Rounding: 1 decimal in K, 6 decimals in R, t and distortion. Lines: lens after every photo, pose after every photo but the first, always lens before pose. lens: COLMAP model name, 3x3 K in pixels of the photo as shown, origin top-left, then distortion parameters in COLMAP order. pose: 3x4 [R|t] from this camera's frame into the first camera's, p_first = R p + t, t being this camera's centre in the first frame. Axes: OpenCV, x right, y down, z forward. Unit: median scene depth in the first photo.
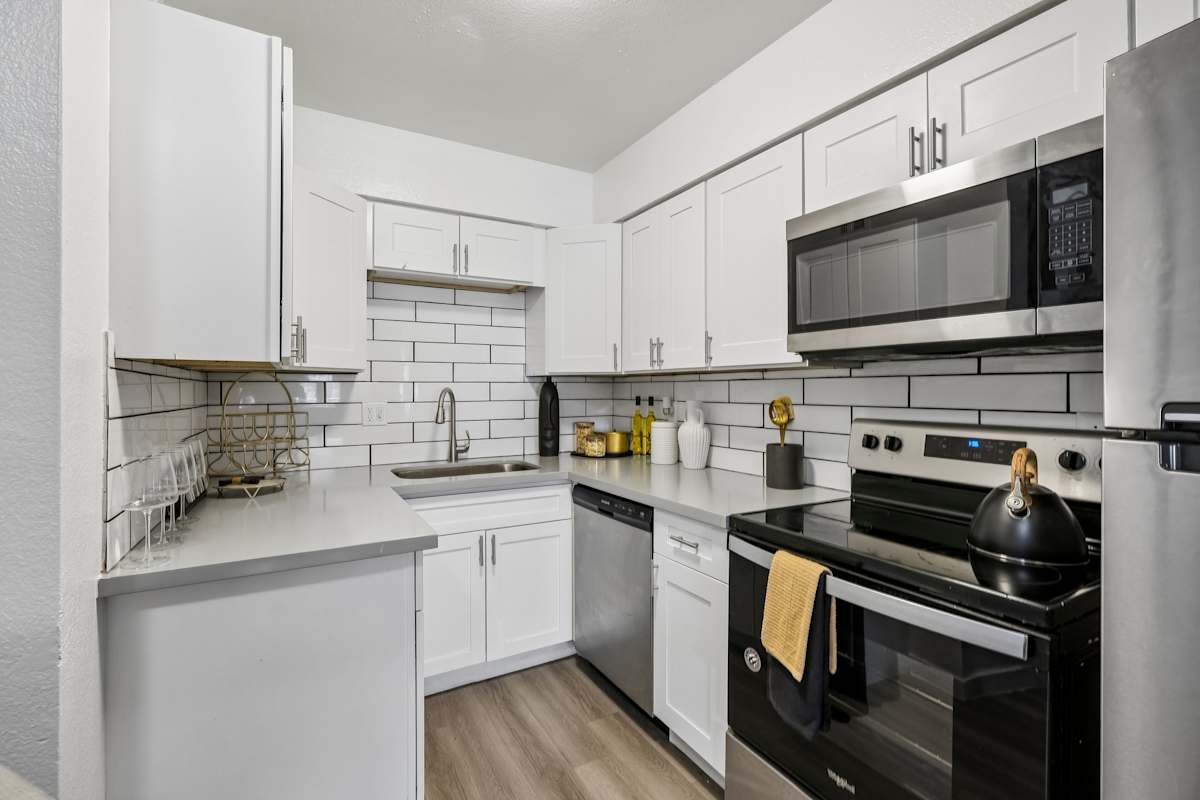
lens RADIAL K [[531.6, 0, 601.3], [0, 531.6, 393.3], [0, 0, 1]] dist [-0.008455, 0.001851]
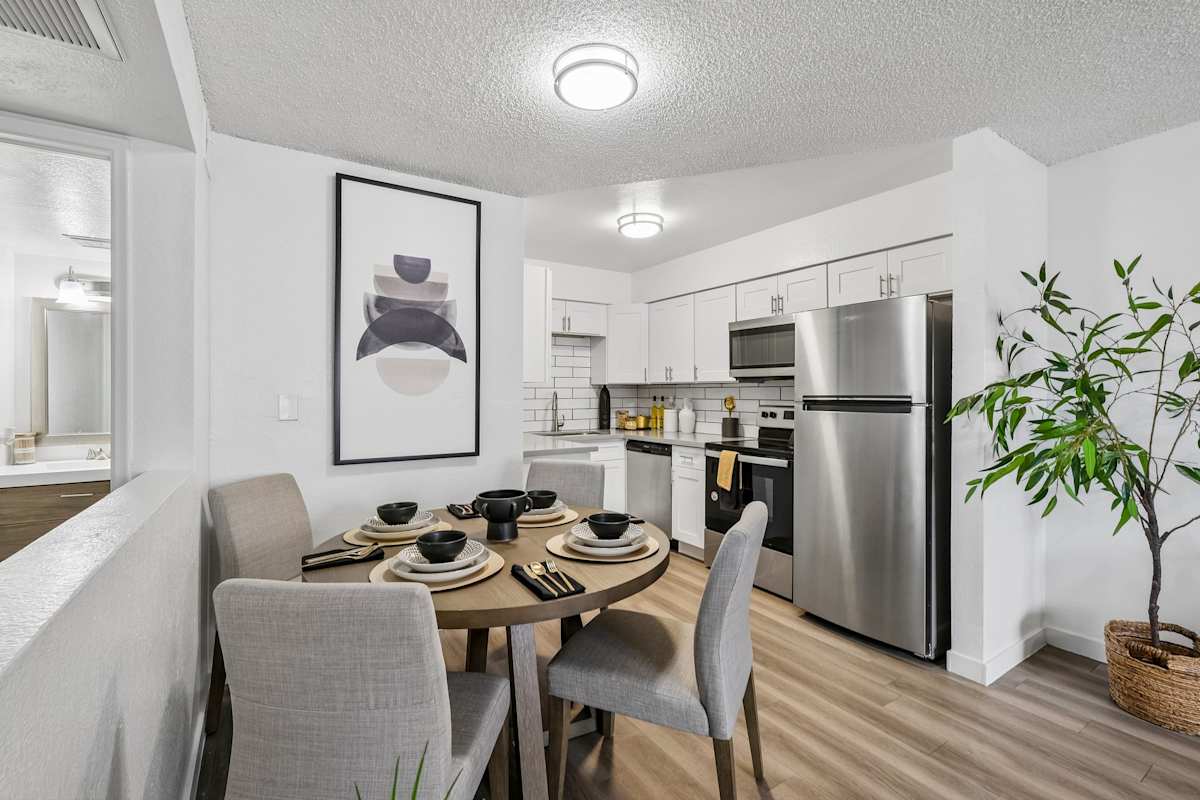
lens RADIAL K [[531.6, 0, 599.9], [0, 531.6, 394.8], [0, 0, 1]] dist [-0.008455, 0.001851]
pose [[0.999058, 0.001237, 0.043379, -0.229415], [-0.001124, 0.999996, -0.002638, 0.007367], [-0.043382, 0.002586, 0.999055, -0.929282]]
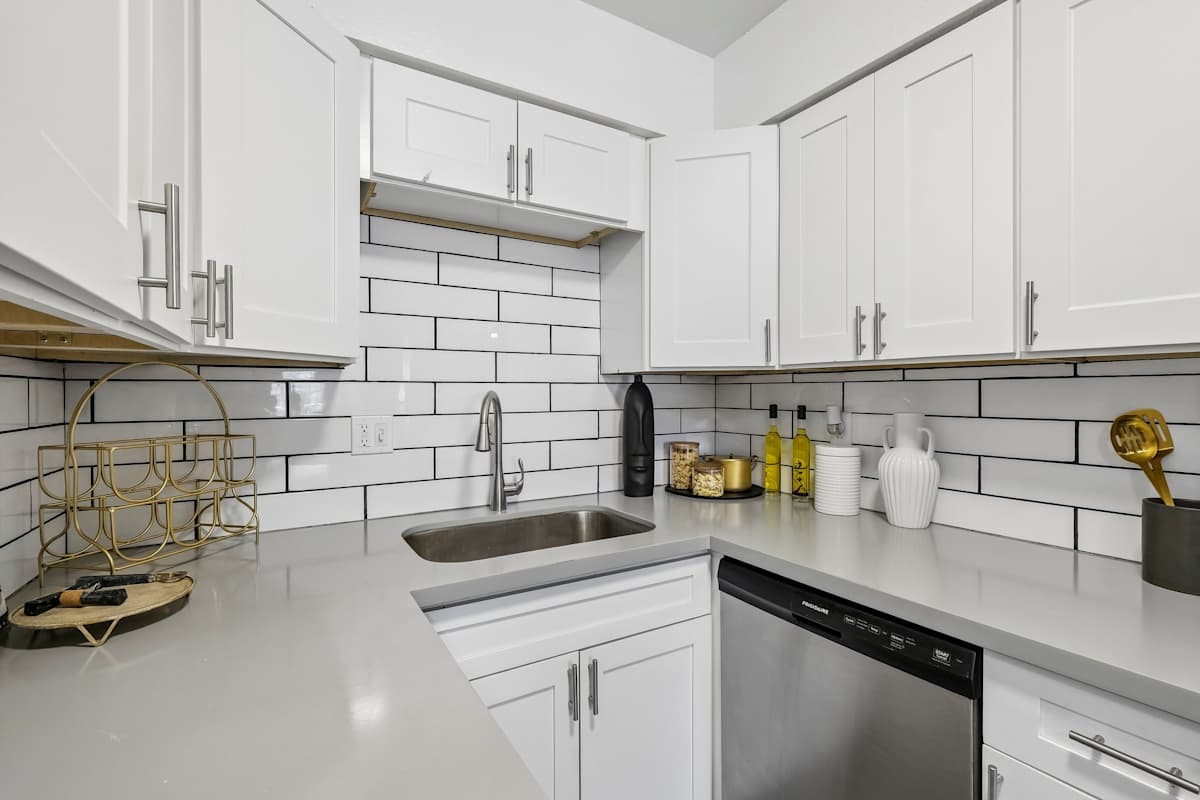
lens RADIAL K [[531.6, 0, 600.2], [0, 531.6, 400.7], [0, 0, 1]] dist [-0.008455, 0.001851]
pose [[0.999859, 0.000625, 0.016810, -0.187159], [-0.000745, 0.999974, 0.007128, -0.004409], [-0.016805, -0.007140, 0.999833, 0.412555]]
